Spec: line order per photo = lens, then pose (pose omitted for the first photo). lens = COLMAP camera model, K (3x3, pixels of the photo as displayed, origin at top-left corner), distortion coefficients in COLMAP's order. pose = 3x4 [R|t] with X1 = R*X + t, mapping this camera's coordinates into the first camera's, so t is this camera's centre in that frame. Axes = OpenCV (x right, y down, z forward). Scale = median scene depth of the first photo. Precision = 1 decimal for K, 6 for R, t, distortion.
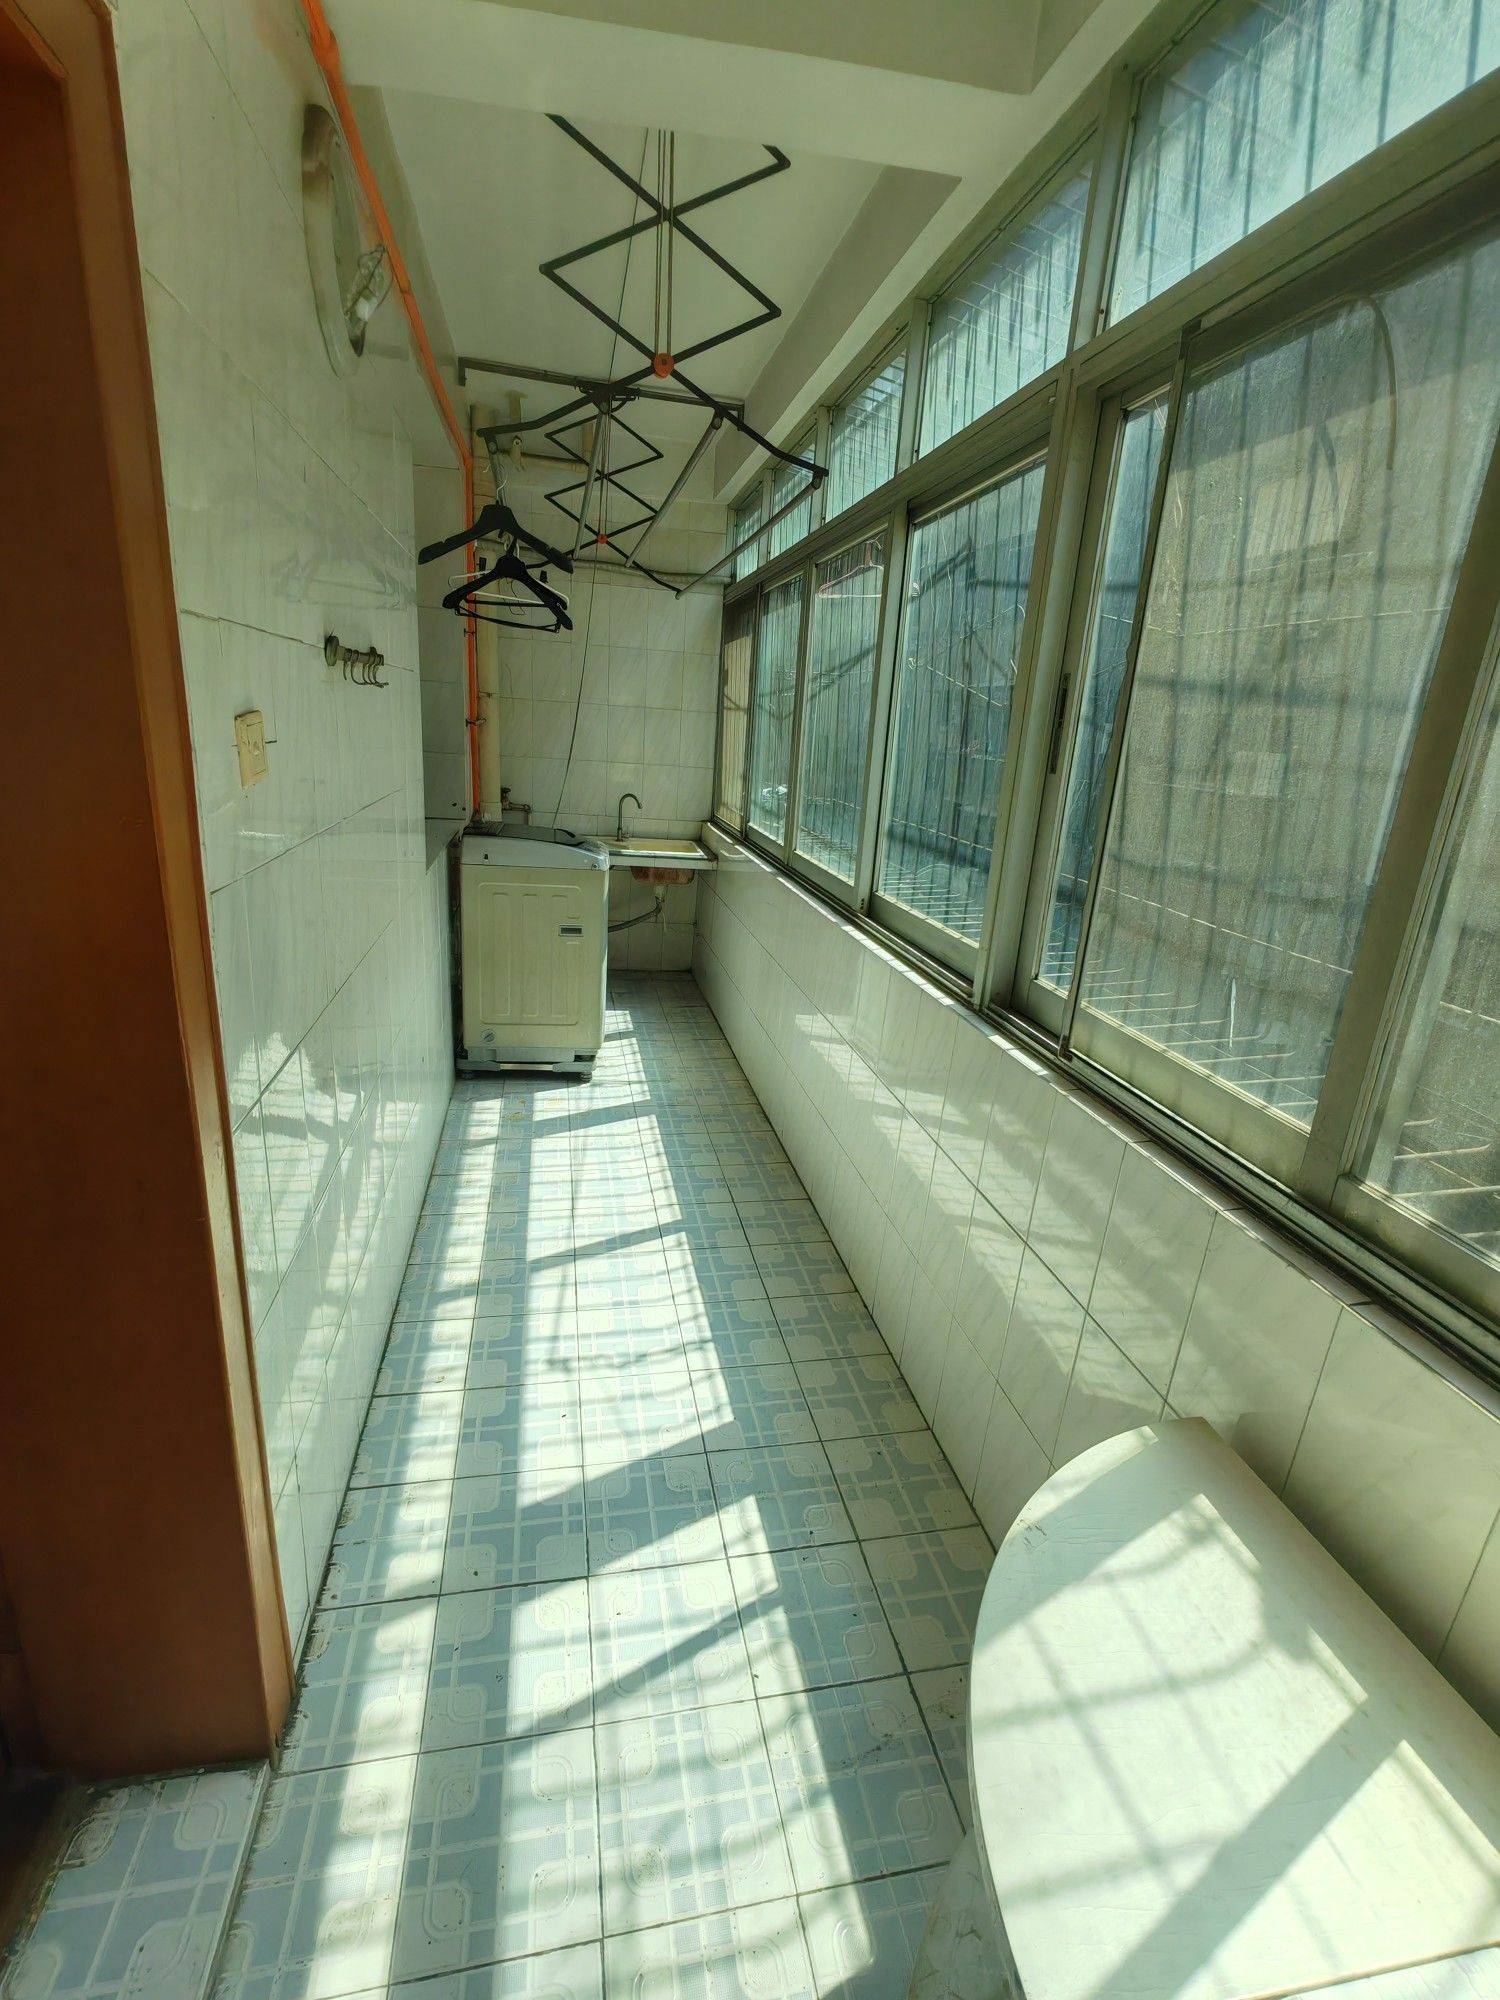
lens RADIAL K [[897.1, 0, 750.9], [0, 897.1, 1003.1], [0, 0, 1]] dist [-0.002851, 0.003795]
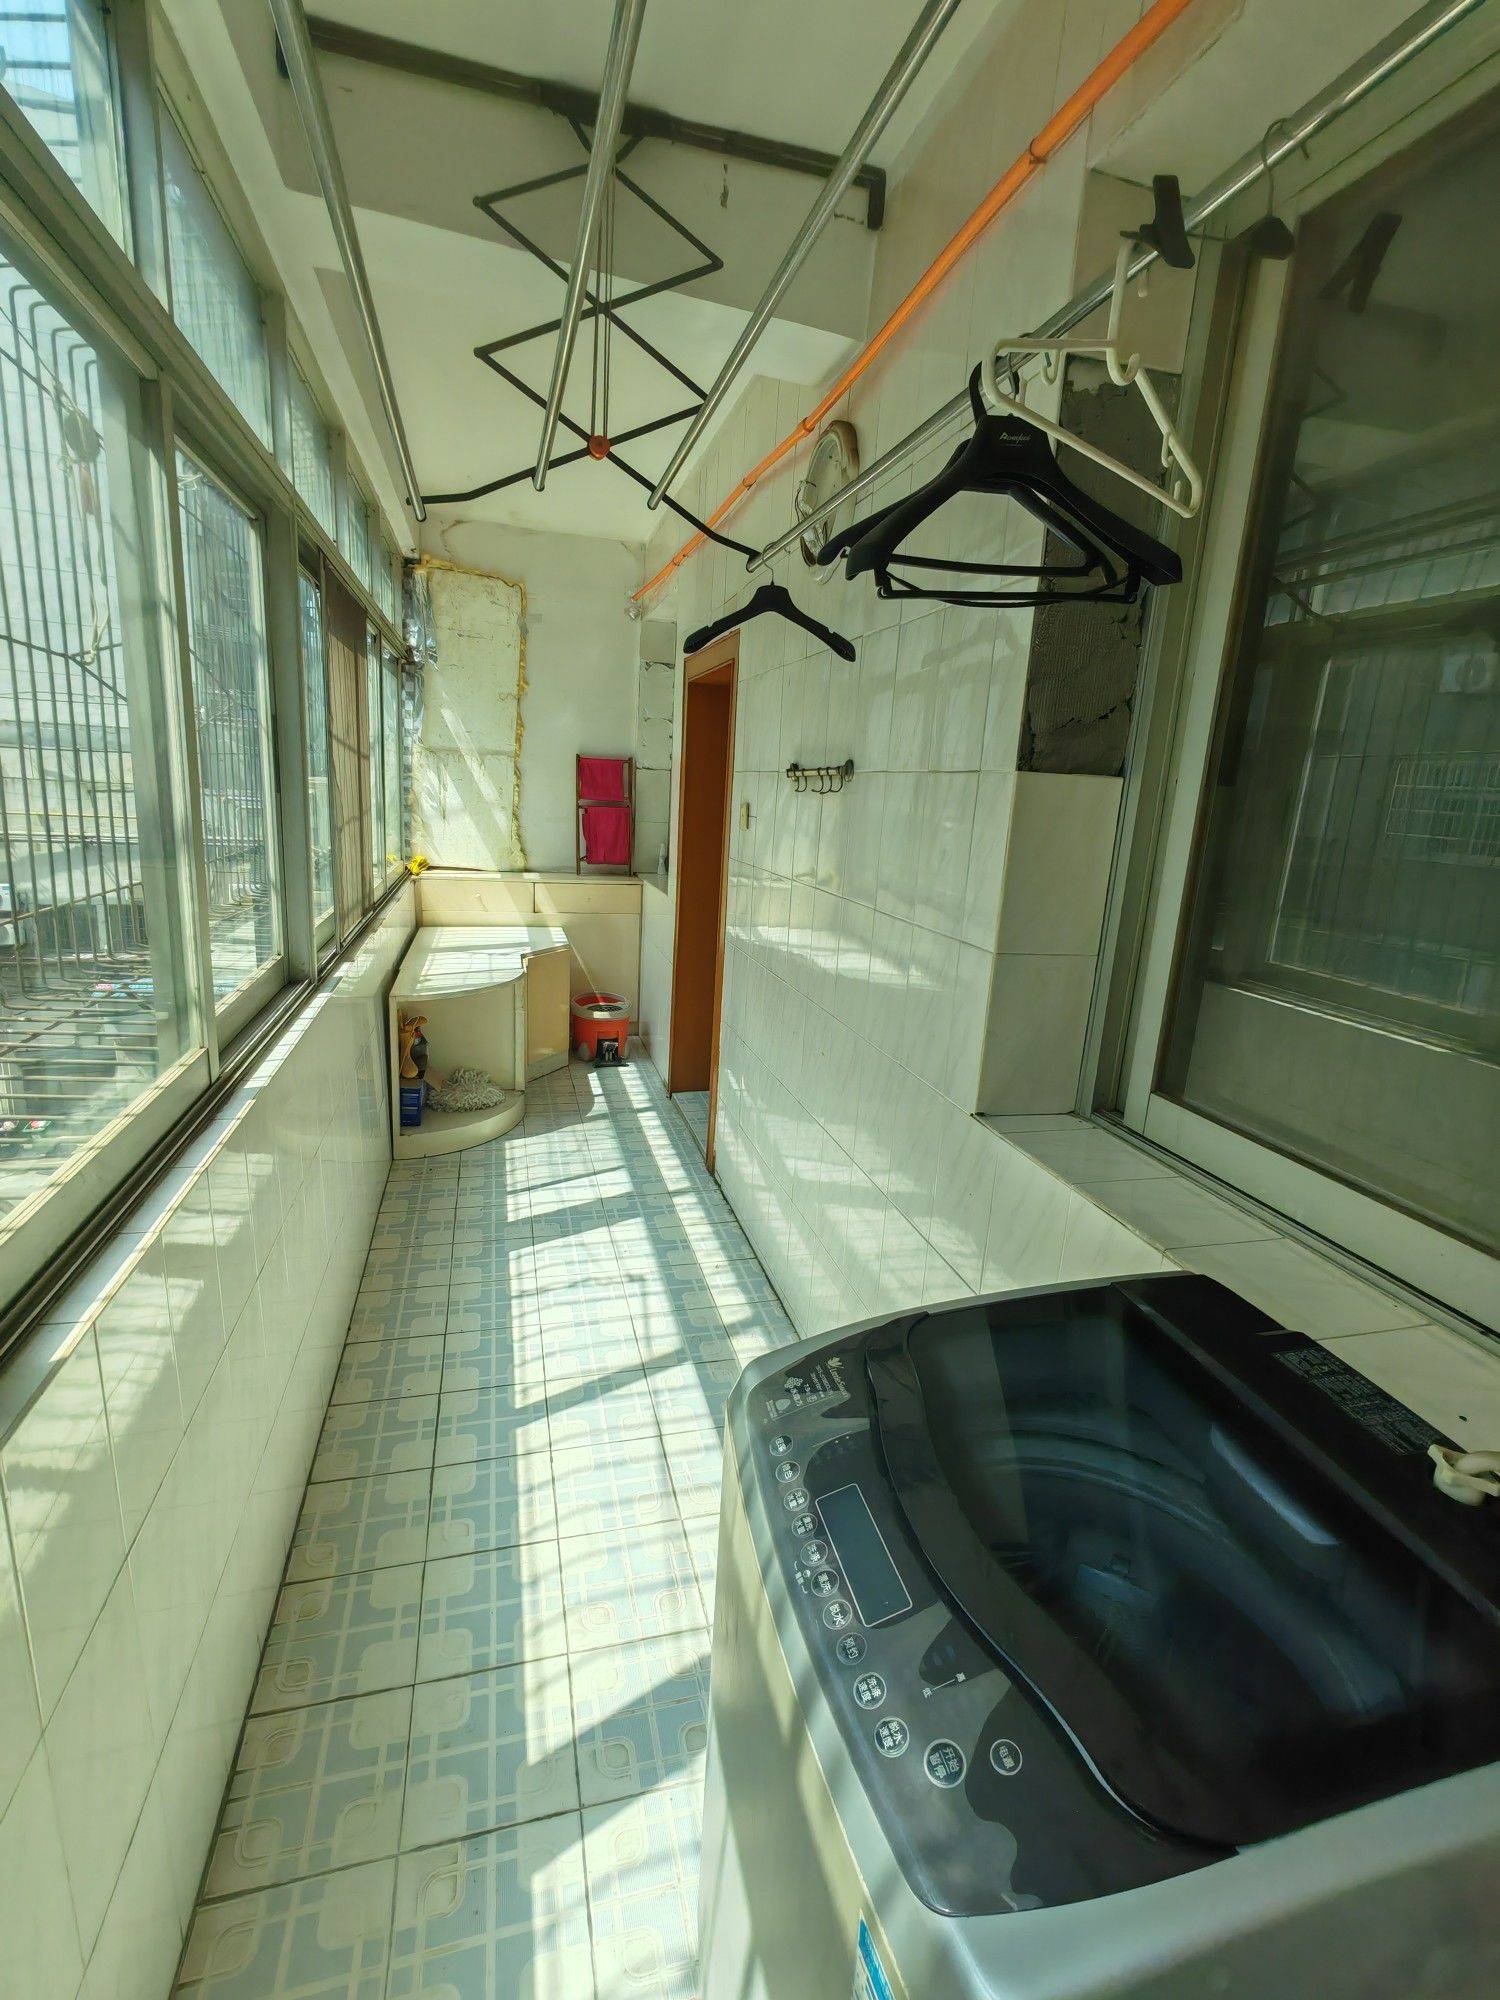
lens RADIAL K [[897.1, 0, 759.4], [0, 897.1, 1004.8], [0, 0, 1]] dist [-0.002851, 0.003795]
pose [[-0.989644, -0.104595, -0.098312, -0.209322], [-0.140324, 0.849213, 0.509063, -0.597620], [0.030243, 0.517587, -0.855096, 1.817698]]
